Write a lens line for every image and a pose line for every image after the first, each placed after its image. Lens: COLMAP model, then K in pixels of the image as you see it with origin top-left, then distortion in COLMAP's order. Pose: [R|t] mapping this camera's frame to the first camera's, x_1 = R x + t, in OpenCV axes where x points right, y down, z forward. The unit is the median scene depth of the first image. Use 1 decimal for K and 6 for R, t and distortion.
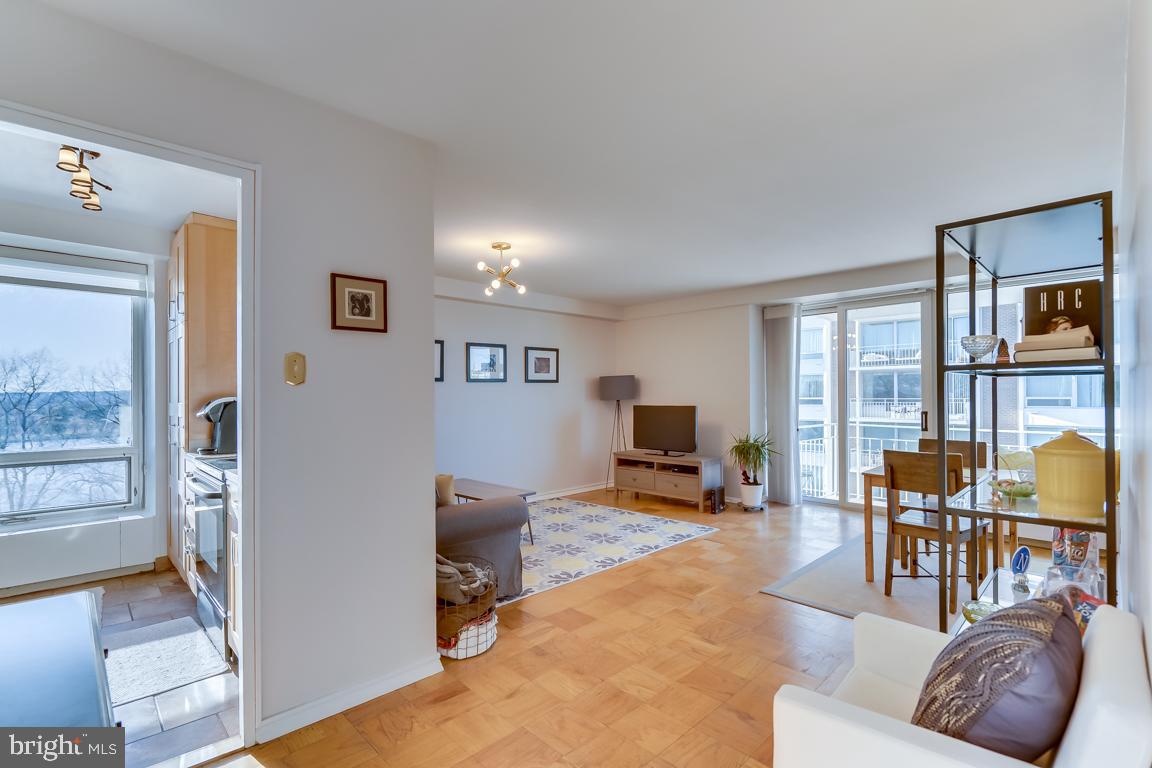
lens RADIAL K [[530.6, 0, 580.9], [0, 530.6, 392.6], [0, 0, 1]] dist [-0.000888, 0.000079]
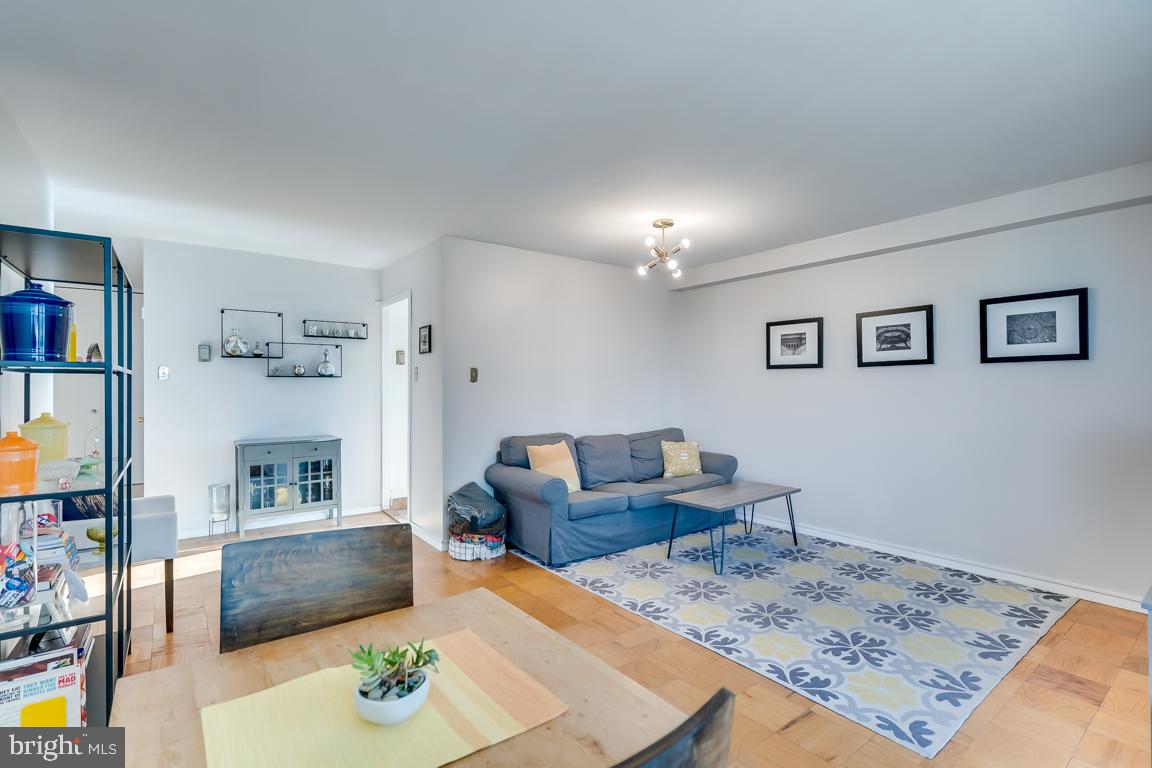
lens RADIAL K [[535.9, 0, 570.8], [0, 535.9, 386.3], [0, 0, 1]] dist [-0.001017, 0.000306]
pose [[-0.145875, 0.007703, -0.989273, 0.574074], [0.006805, 0.999954, 0.006783, -0.001202], [0.989280, -0.005742, -0.145920, 0.707466]]
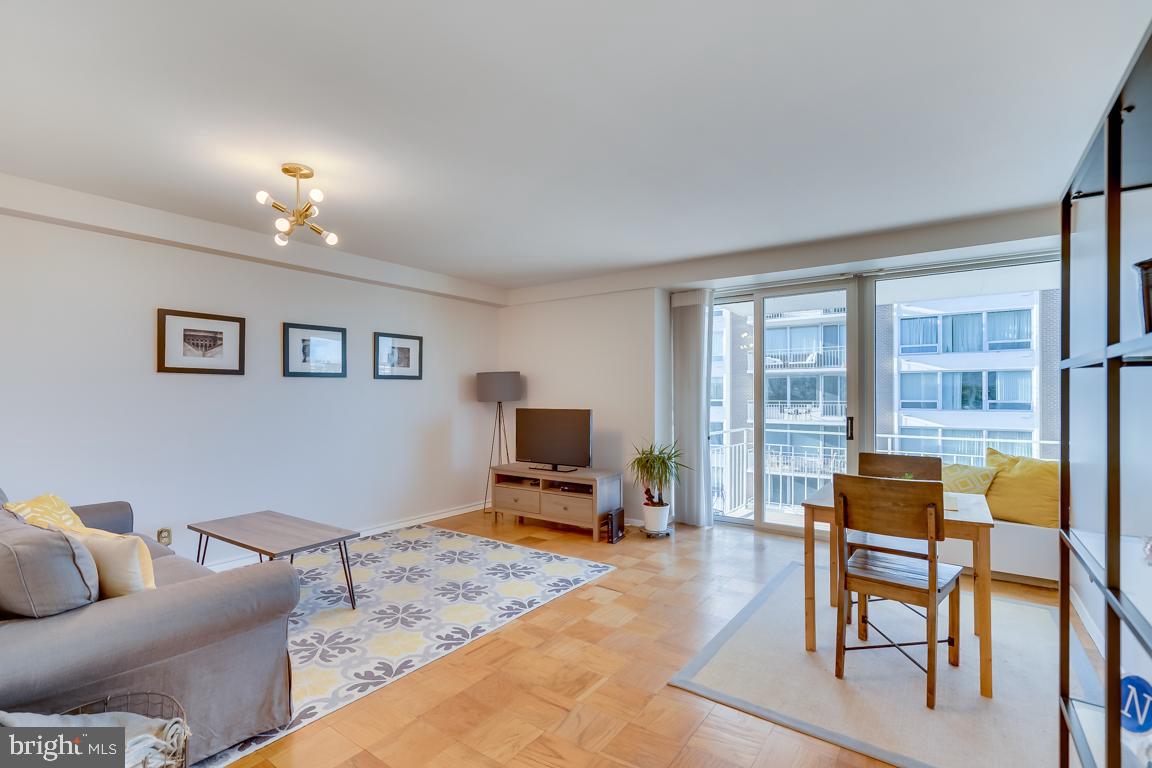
lens RADIAL K [[532.2, 0, 573.2], [0, 532.2, 396.4], [0, 0, 1]] dist [0.003818, 0.000557]
pose [[0.987401, 0.006279, 0.158113, 0.063404], [-0.007220, 0.999959, 0.005379, 0.000846], [-0.158073, -0.006453, 0.987406, 0.206474]]
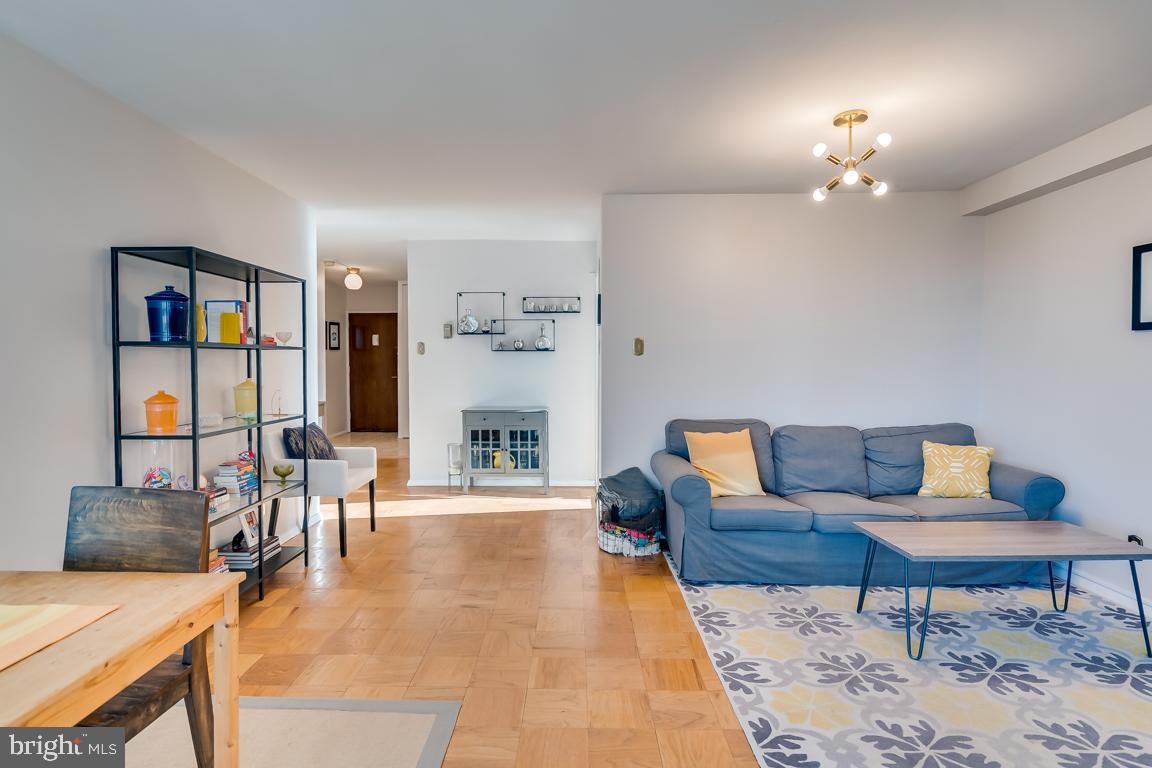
lens RADIAL K [[561.9, 0, 562.8], [0, 561.9, 374.6], [0, 0, 1]] dist [-0.000674, 0.001447]
pose [[-0.725867, 0.024450, -0.687401, 0.398944], [0.007692, 0.999594, 0.027431, 0.001251], [0.687792, 0.014624, -0.725760, 0.905695]]
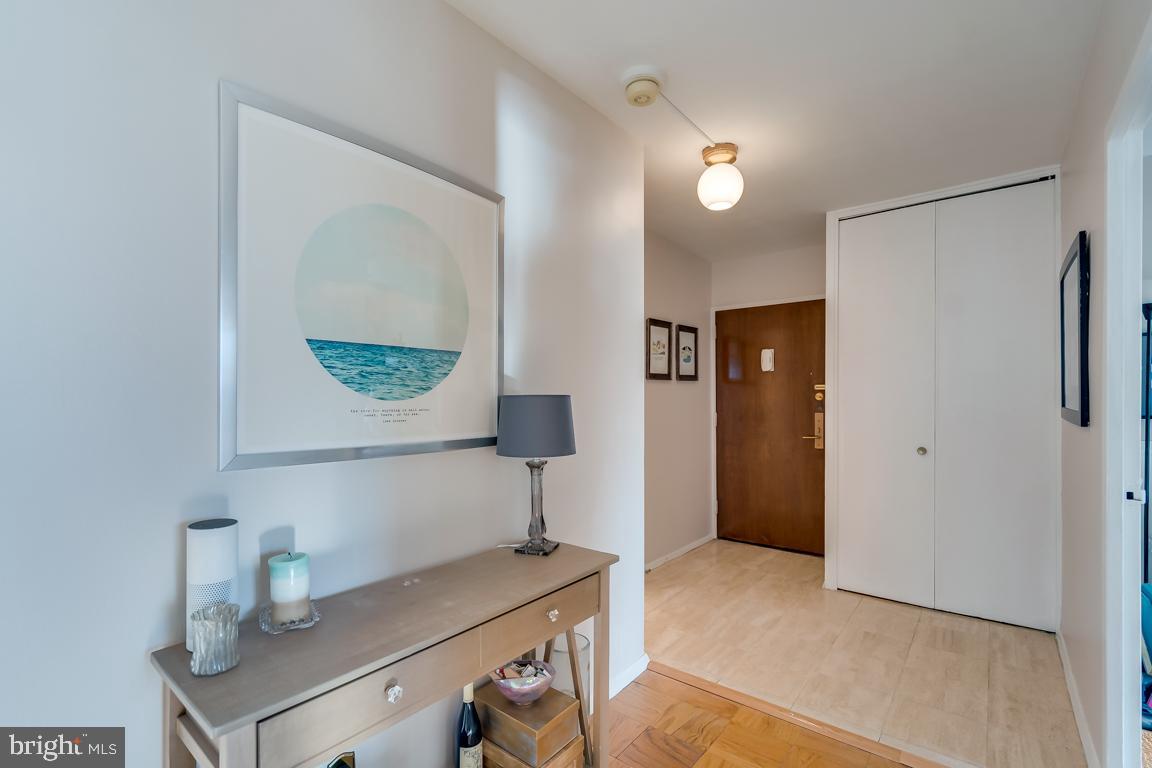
lens RADIAL K [[532.2, 0, 573.2], [0, 532.2, 396.4], [0, 0, 1]] dist [0.003818, 0.000557]
pose [[-0.994145, 0.006951, -0.107835, 0.023299], [0.007846, 0.999938, -0.007880, -0.002322], [0.107773, -0.008680, -0.994138, 0.060880]]
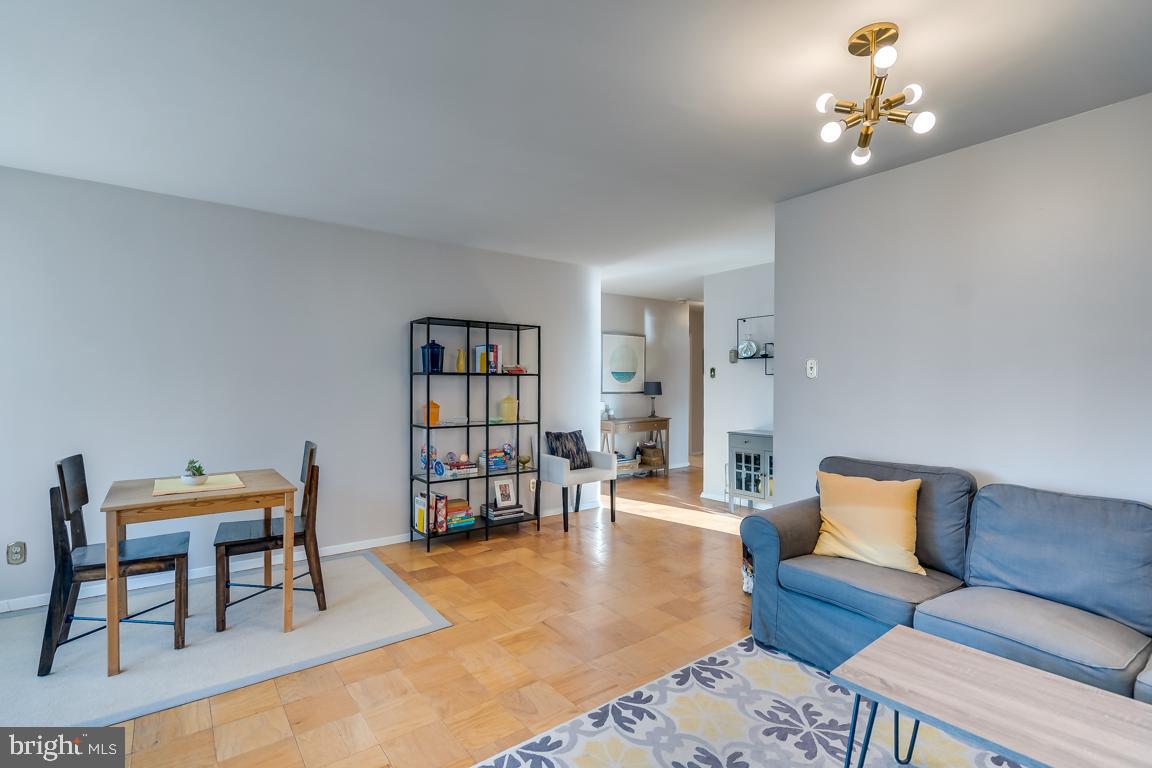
lens RADIAL K [[532.2, 0, 573.2], [0, 532.2, 396.4], [0, 0, 1]] dist [0.003818, 0.000557]
pose [[-0.990028, 0.000501, 0.140872, 0.022348], [0.003205, 0.999815, 0.018967, 0.005019], [-0.140836, 0.019230, -0.989846, 1.061569]]
